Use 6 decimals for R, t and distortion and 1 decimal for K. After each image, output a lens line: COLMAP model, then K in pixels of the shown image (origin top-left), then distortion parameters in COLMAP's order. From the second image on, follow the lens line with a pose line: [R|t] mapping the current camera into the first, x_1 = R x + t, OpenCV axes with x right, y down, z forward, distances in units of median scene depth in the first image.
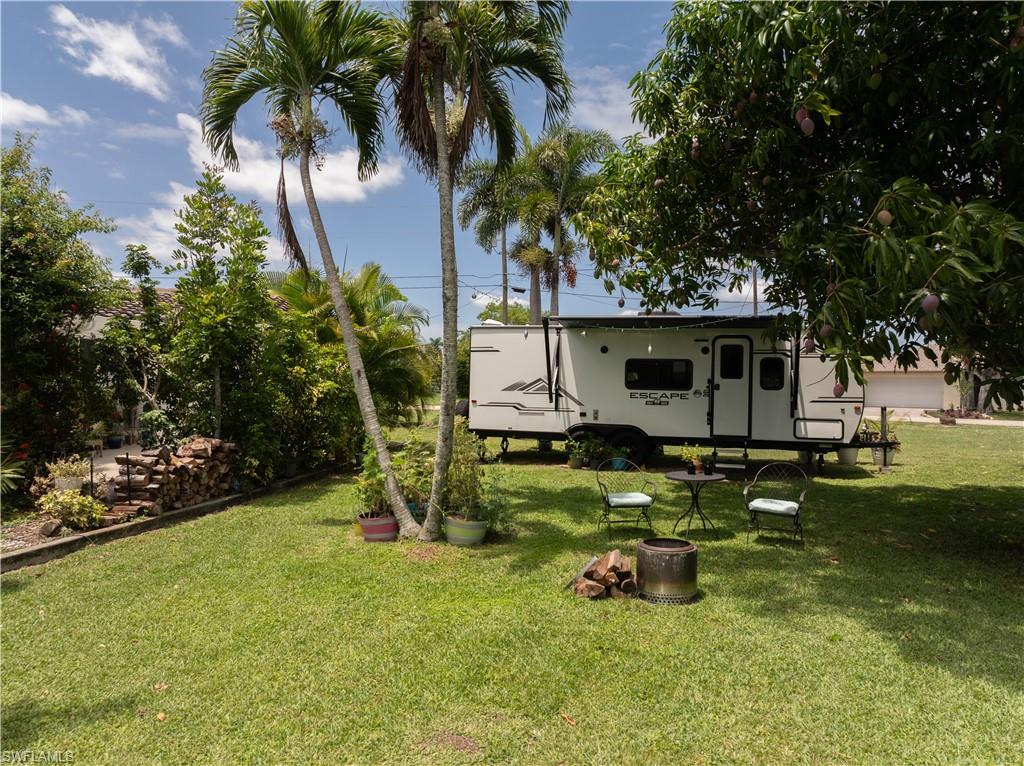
lens RADIAL K [[724.1, 0, 505.0], [0, 724.1, 382.6], [0, 0, 1]] dist [-0.049807, 0.021225]
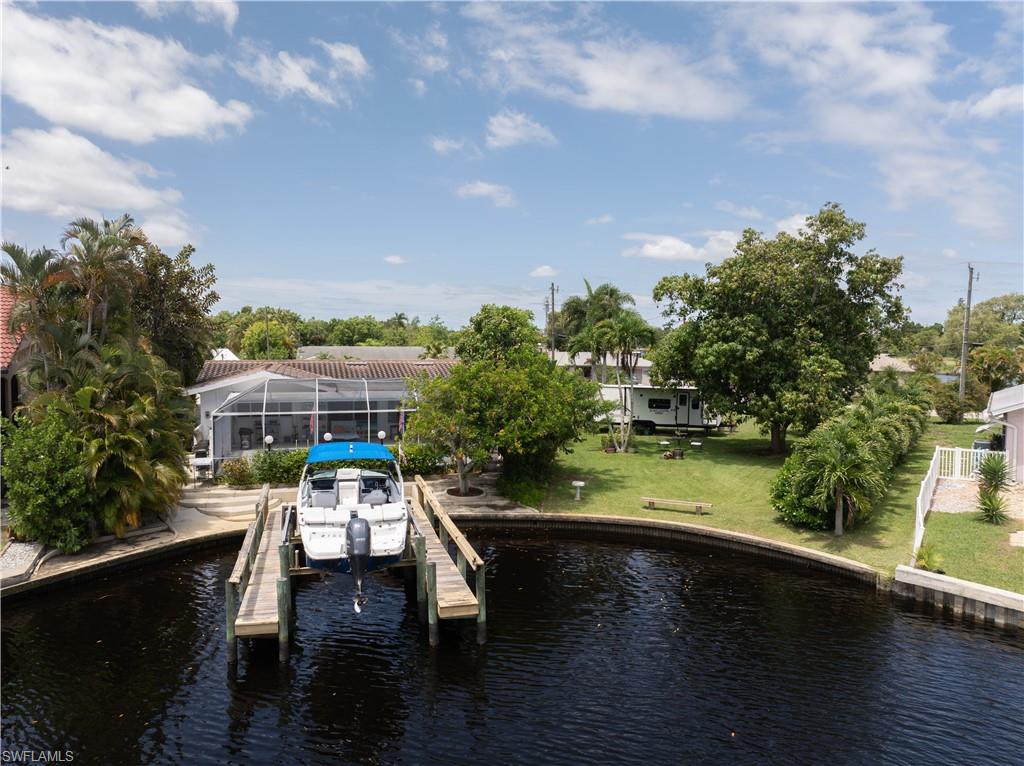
lens RADIAL K [[724.1, 0, 505.0], [0, 724.1, 382.6], [0, 0, 1]] dist [-0.049807, 0.021225]
pose [[0.994718, -0.009161, 0.102231, -0.764080], [0.003444, 0.998427, 0.055964, -0.280136], [-0.102583, -0.055316, 0.993185, -2.001698]]
